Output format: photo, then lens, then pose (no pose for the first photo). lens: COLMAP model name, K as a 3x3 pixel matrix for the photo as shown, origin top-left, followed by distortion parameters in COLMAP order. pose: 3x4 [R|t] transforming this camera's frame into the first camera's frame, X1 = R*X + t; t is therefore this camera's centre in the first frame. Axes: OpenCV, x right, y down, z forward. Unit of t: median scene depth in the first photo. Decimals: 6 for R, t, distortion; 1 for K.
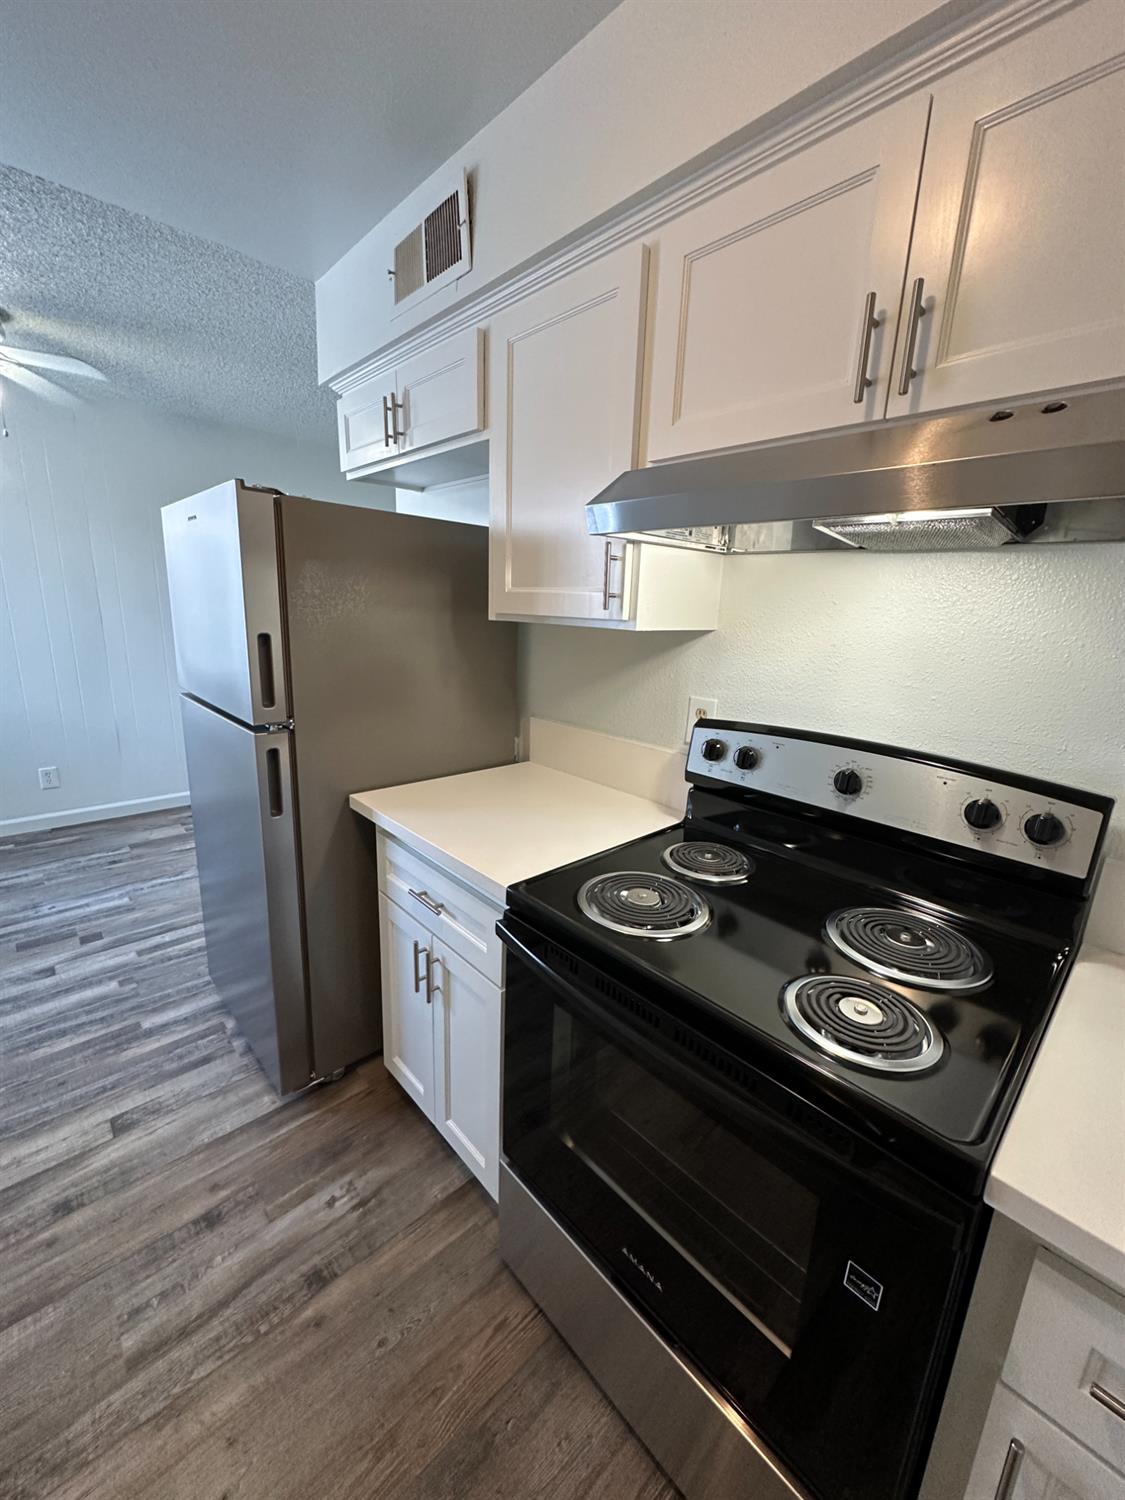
lens RADIAL K [[600.3, 0, 563.4], [0, 600.3, 748.9], [0, 0, 1]] dist [-0.001075, 0.000223]
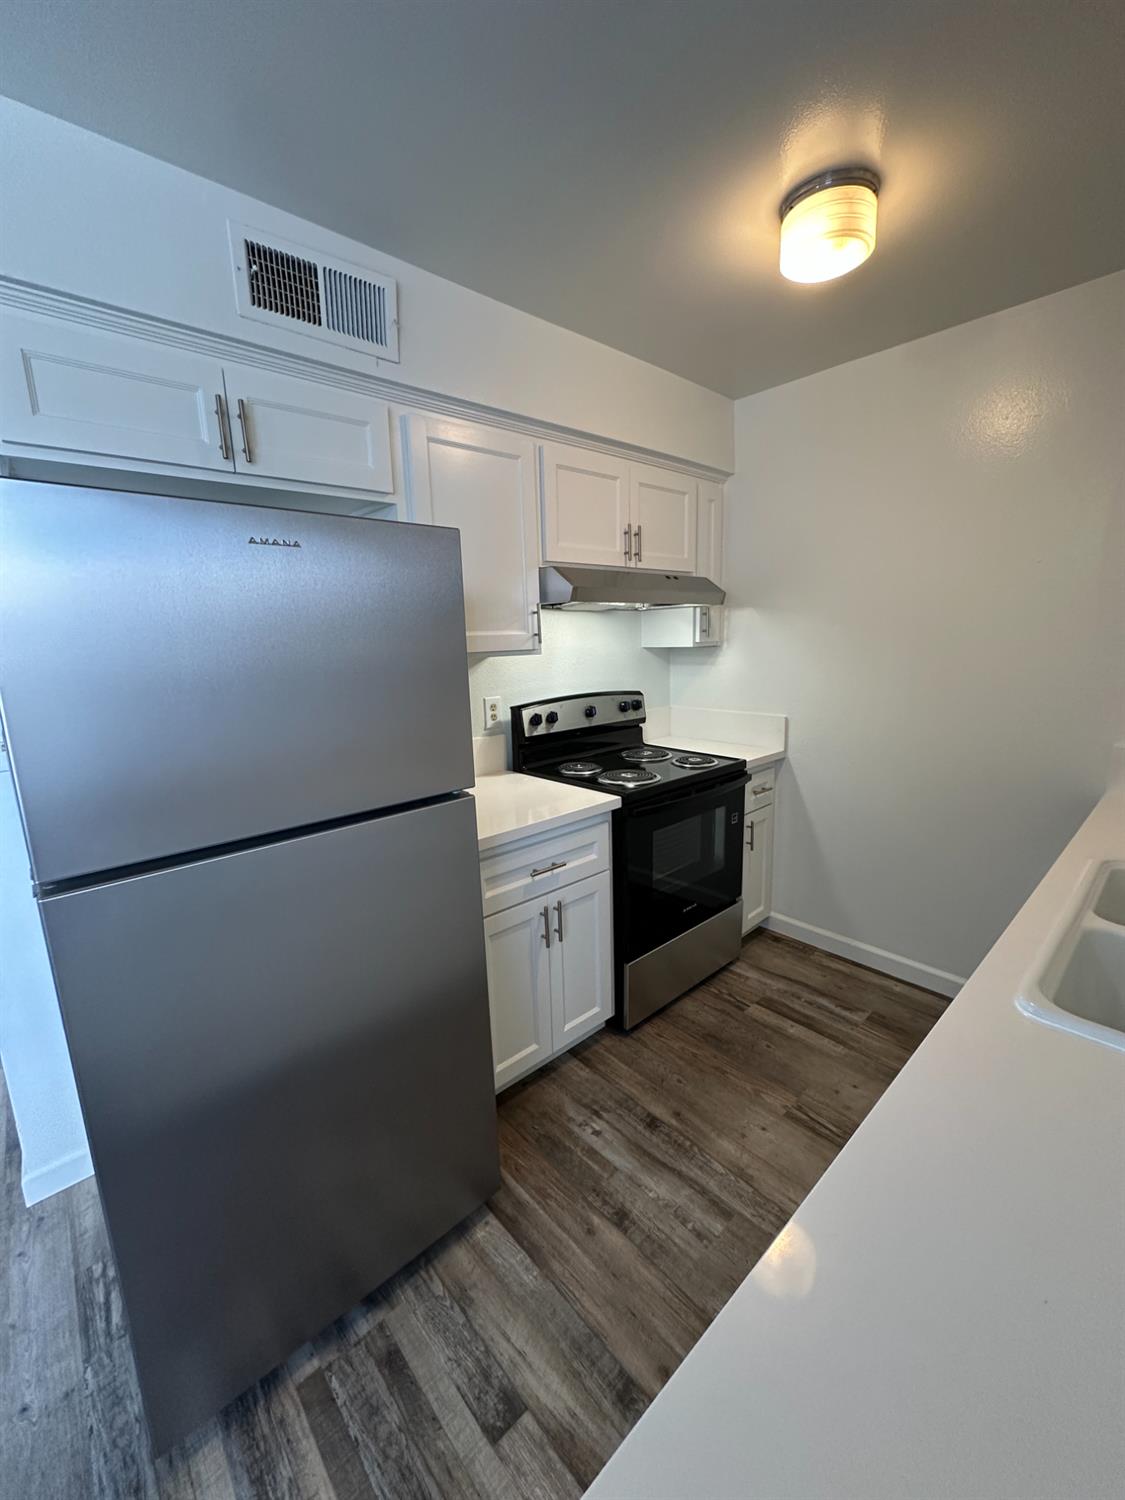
lens RADIAL K [[600.3, 0, 560.8], [0, 600.3, 747.5], [0, 0, 1]] dist [-0.001075, 0.000223]
pose [[0.014334, -0.222078, 0.974924, -1.408876], [0.264600, 0.941107, 0.210485, -0.258643], [-0.964252, 0.254948, 0.072251, 0.786398]]
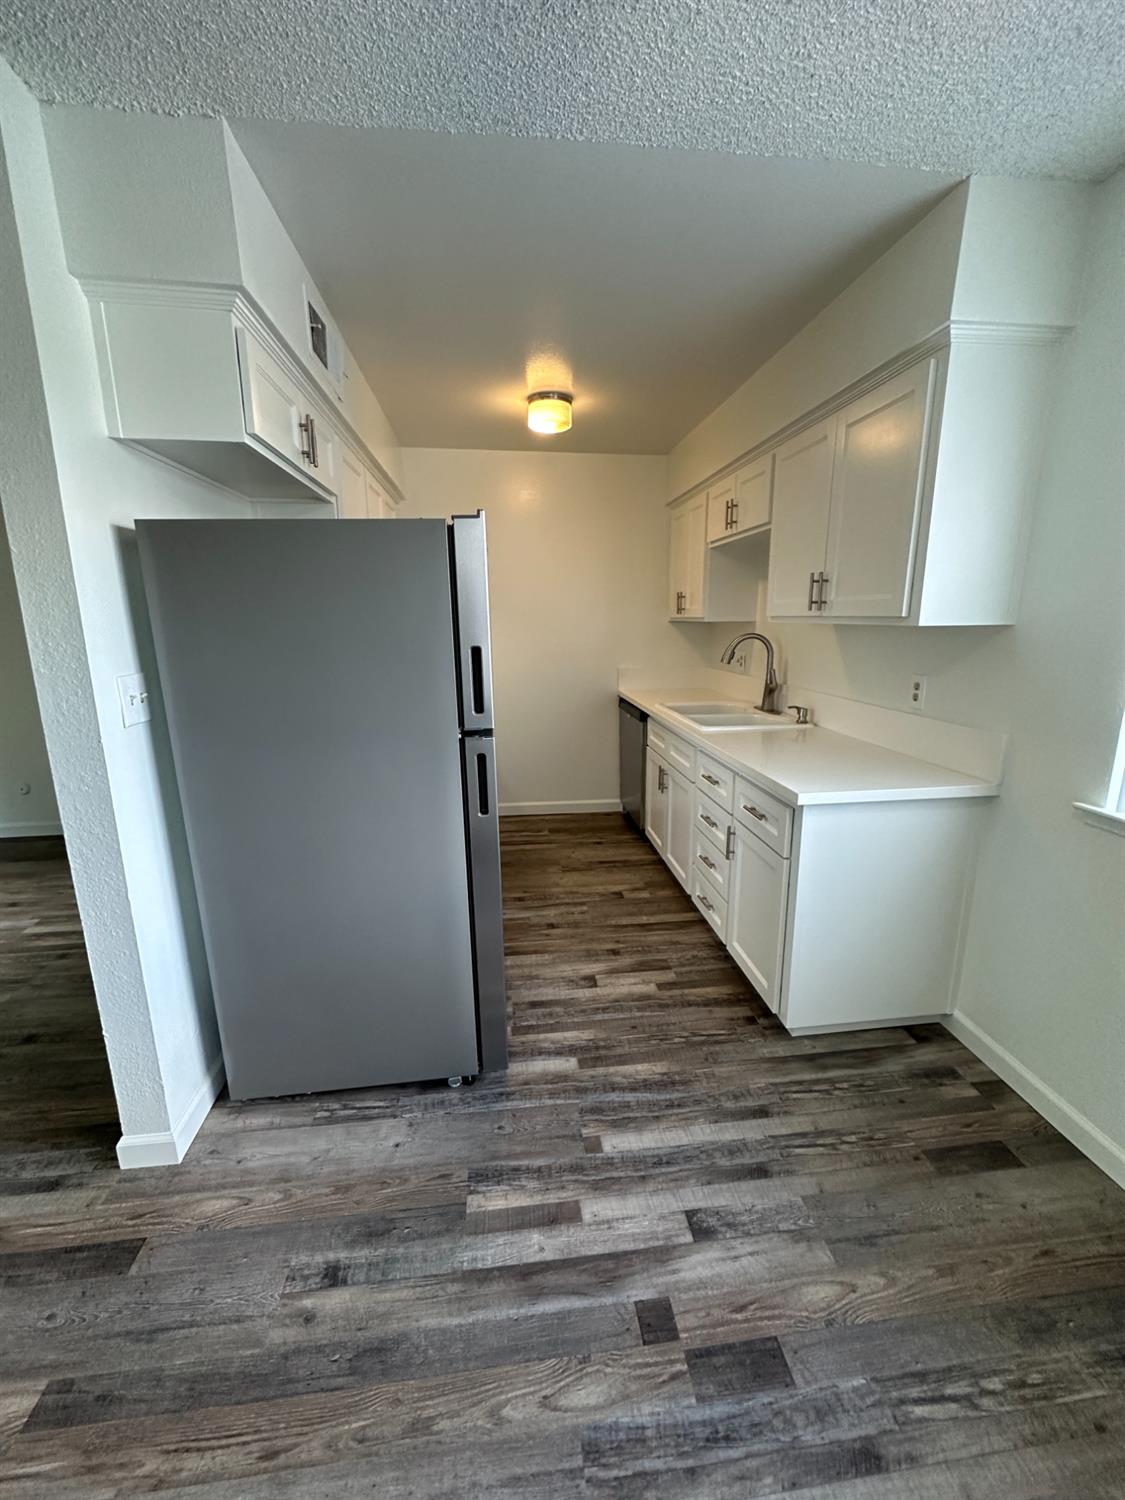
lens RADIAL K [[600.3, 0, 568.9], [0, 600.3, 743.8], [0, 0, 1]] dist [-0.001075, 0.000223]
pose [[-0.809693, -0.154211, 0.566229, -1.620352], [0.114940, 0.904497, 0.410699, -0.558981], [-0.575487, 0.397623, -0.714640, 2.088638]]
